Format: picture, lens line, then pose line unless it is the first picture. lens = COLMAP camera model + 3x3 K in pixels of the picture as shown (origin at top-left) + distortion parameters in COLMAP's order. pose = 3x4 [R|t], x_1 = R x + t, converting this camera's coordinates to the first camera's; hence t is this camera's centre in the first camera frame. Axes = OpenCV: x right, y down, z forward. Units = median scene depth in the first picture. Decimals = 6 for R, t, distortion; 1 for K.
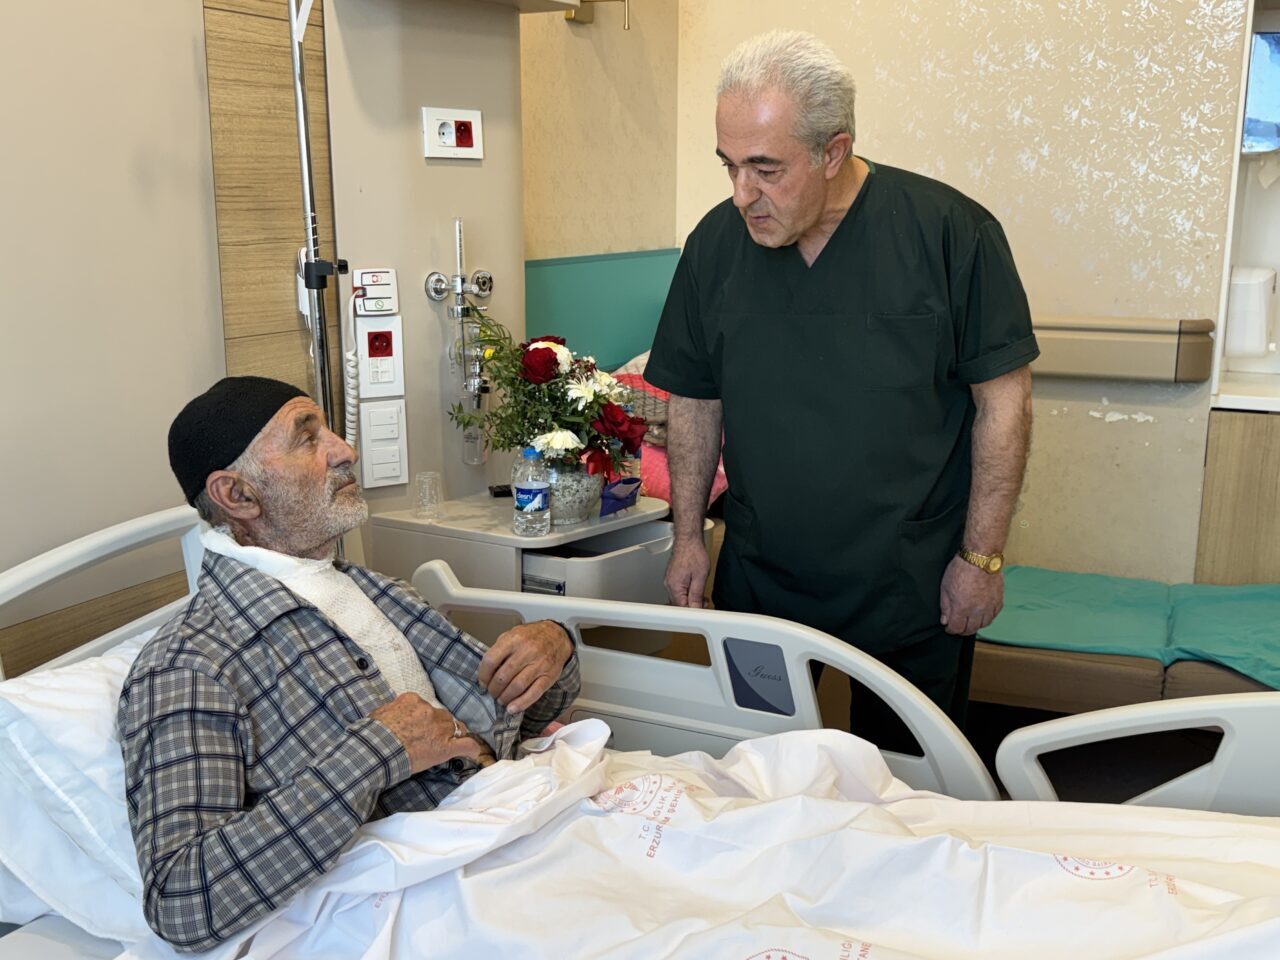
lens RADIAL K [[1355.9, 0, 645.0], [0, 1355.9, 491.0], [0, 0, 1]] dist [0.035107, 0.000000]
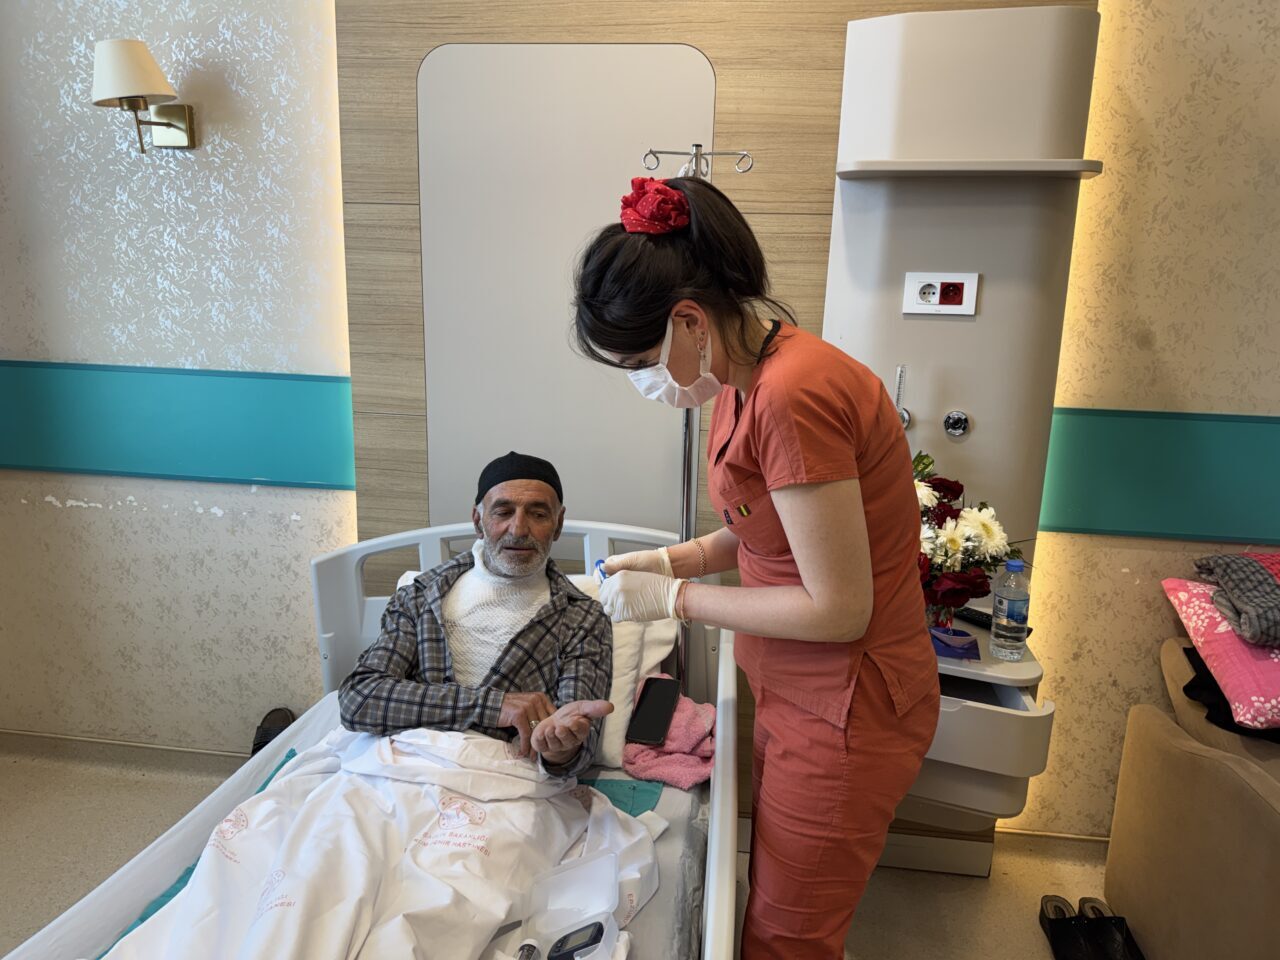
lens RADIAL K [[899.2, 0, 650.3], [0, 899.2, 459.8], [0, 0, 1]] dist [0.013494, -0.021099]
pose [[0.330073, 0.200102, -0.922502, 0.520816], [-0.227672, 0.965298, 0.127924, -0.171915], [0.916088, 0.167804, 0.364177, 0.530844]]
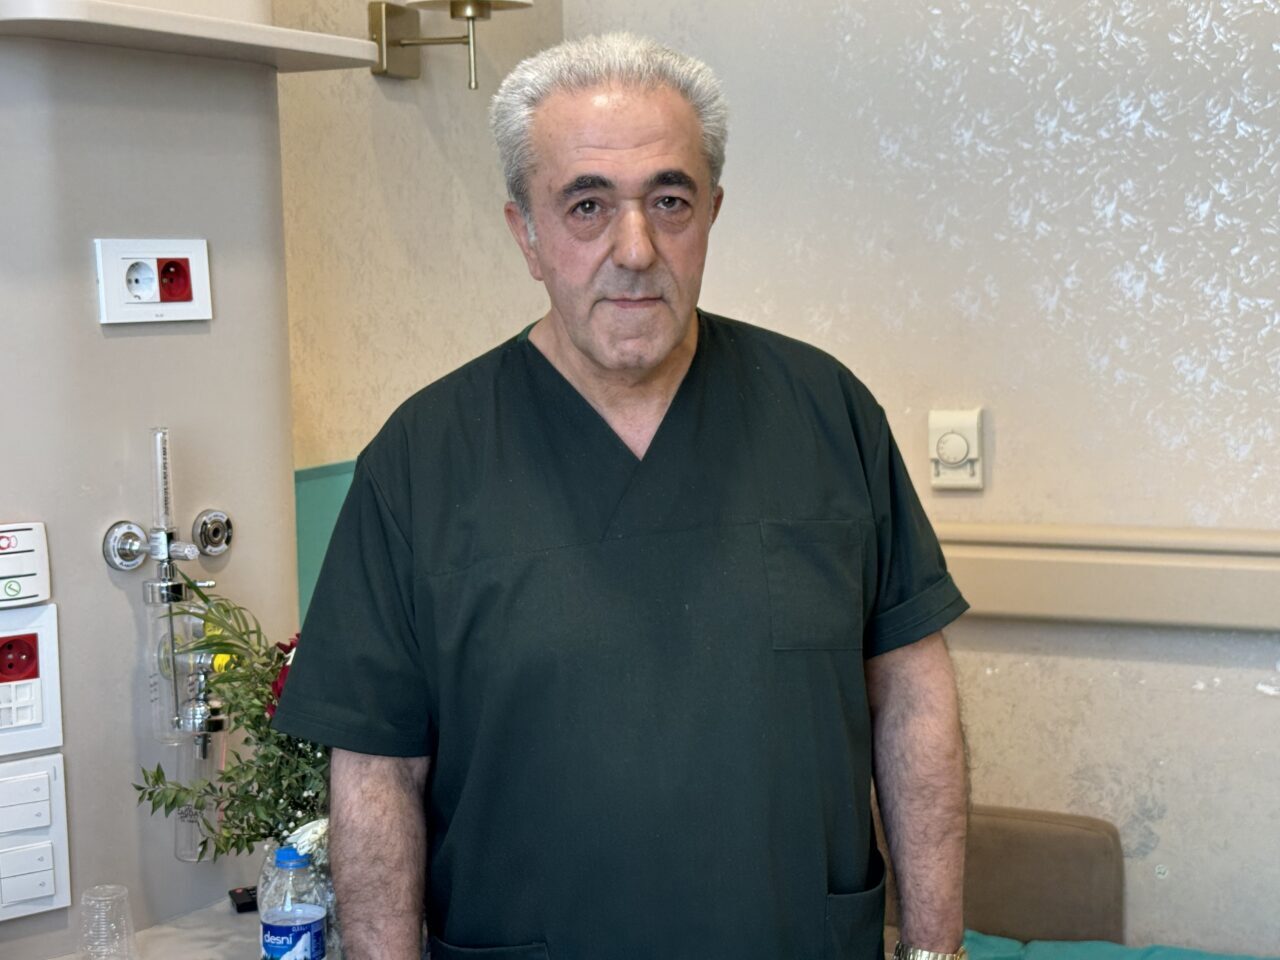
lens RADIAL K [[1942.7, 0, 644.0], [0, 1942.7, 488.2], [0, 0, 1]] dist [0.112534, 0.000000]
pose [[0.998777, -0.024645, 0.042865, 0.027337], [0.029134, 0.993782, -0.107462, -0.083242], [-0.039950, 0.108579, 0.993285, 0.188247]]
